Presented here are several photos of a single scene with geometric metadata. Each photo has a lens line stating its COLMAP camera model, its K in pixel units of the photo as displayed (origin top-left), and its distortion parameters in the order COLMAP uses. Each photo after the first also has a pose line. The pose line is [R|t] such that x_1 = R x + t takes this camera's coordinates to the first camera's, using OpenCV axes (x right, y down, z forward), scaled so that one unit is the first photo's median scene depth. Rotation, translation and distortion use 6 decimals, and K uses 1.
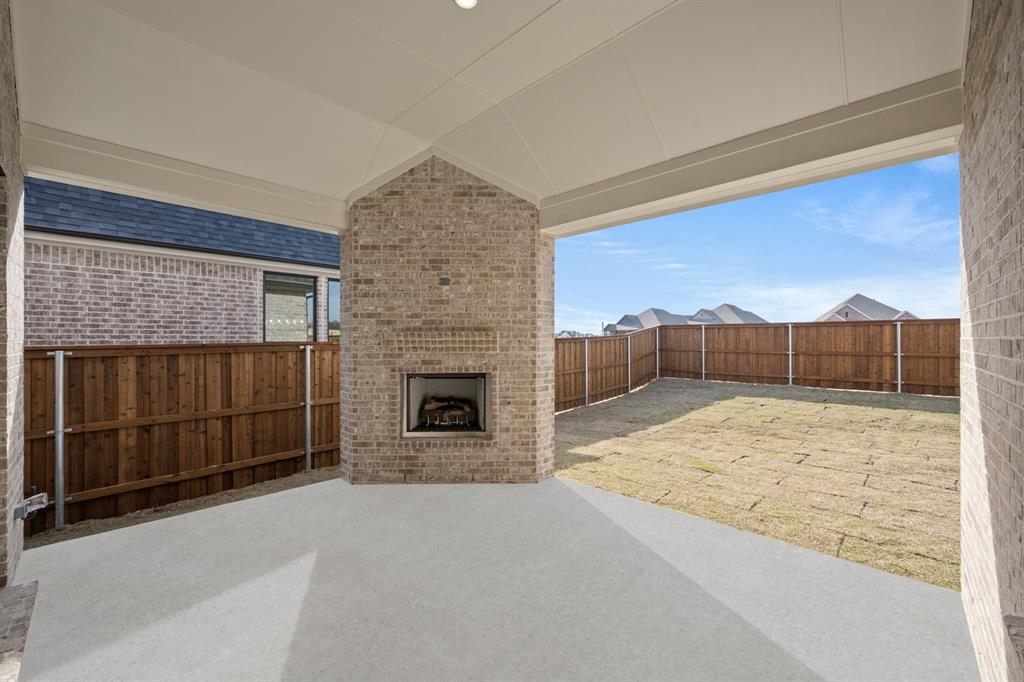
lens RADIAL K [[402.2, 0, 514.9], [0, 402.2, 338.5], [0, 0, 1]] dist [0.001627, -0.000271]
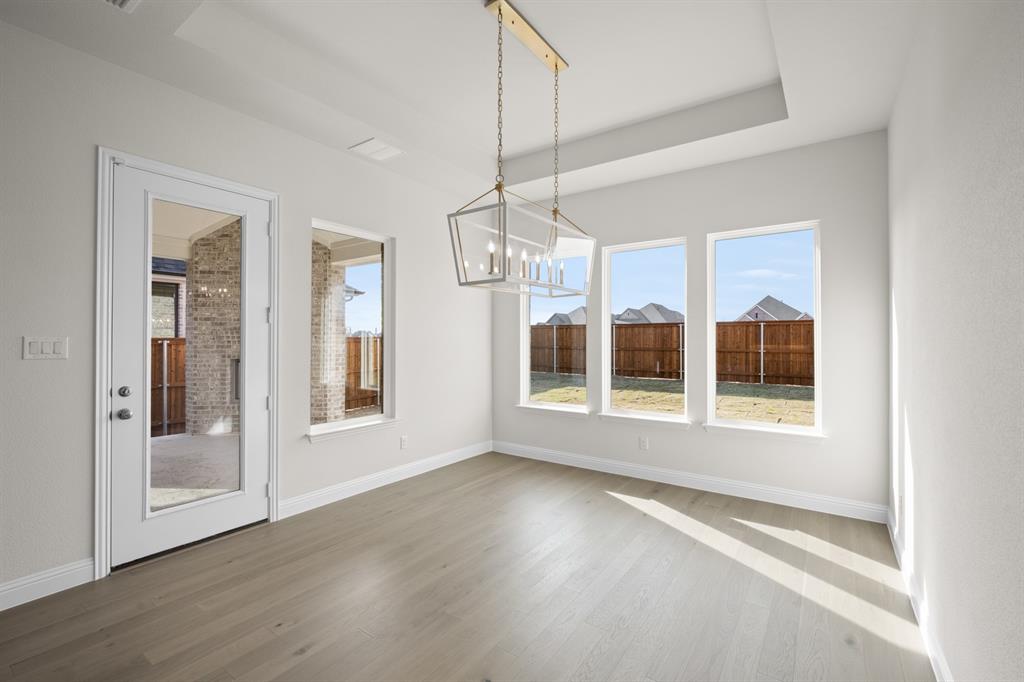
lens RADIAL K [[451.1, 0, 516.5], [0, 451.1, 335.7], [0, 0, 1]] dist [0.003523, 0.000138]
pose [[0.990277, 0.002688, 0.139084, 0.517955], [-0.001985, 0.999985, -0.005190, 0.008843], [-0.139096, 0.004864, 0.990267, -0.768449]]
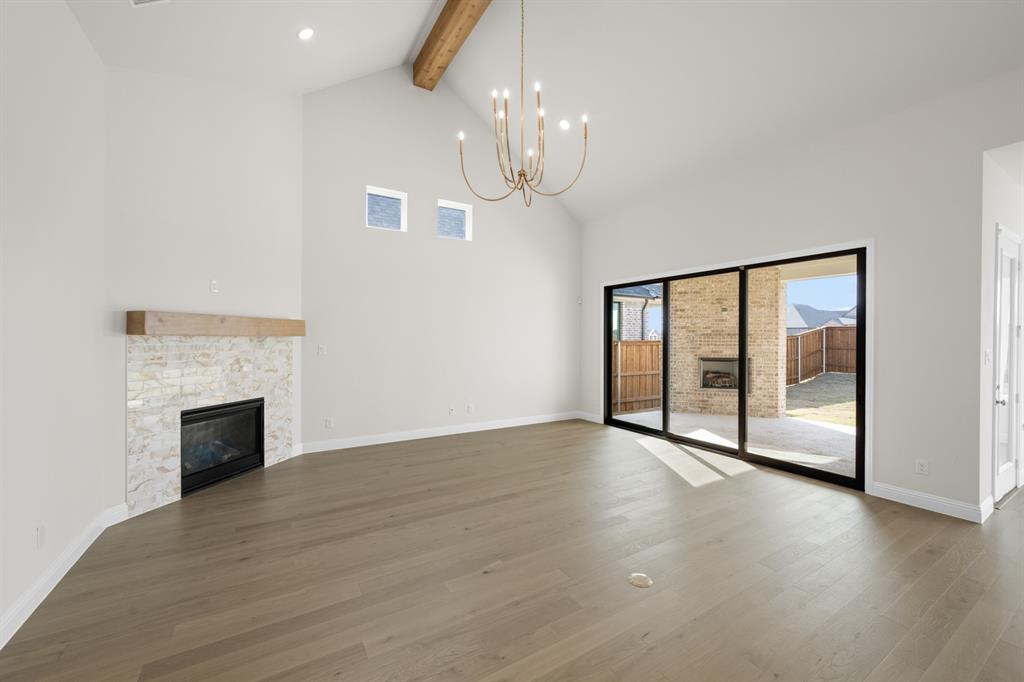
lens RADIAL K [[402.2, 0, 514.9], [0, 402.2, 338.5], [0, 0, 1]] dist [0.001627, -0.000271]
pose [[0.965114, 0.006301, -0.261755, -0.631697], [-0.004481, 0.999961, 0.007549, -0.014671], [0.261793, -0.006112, 0.965105, -1.101958]]
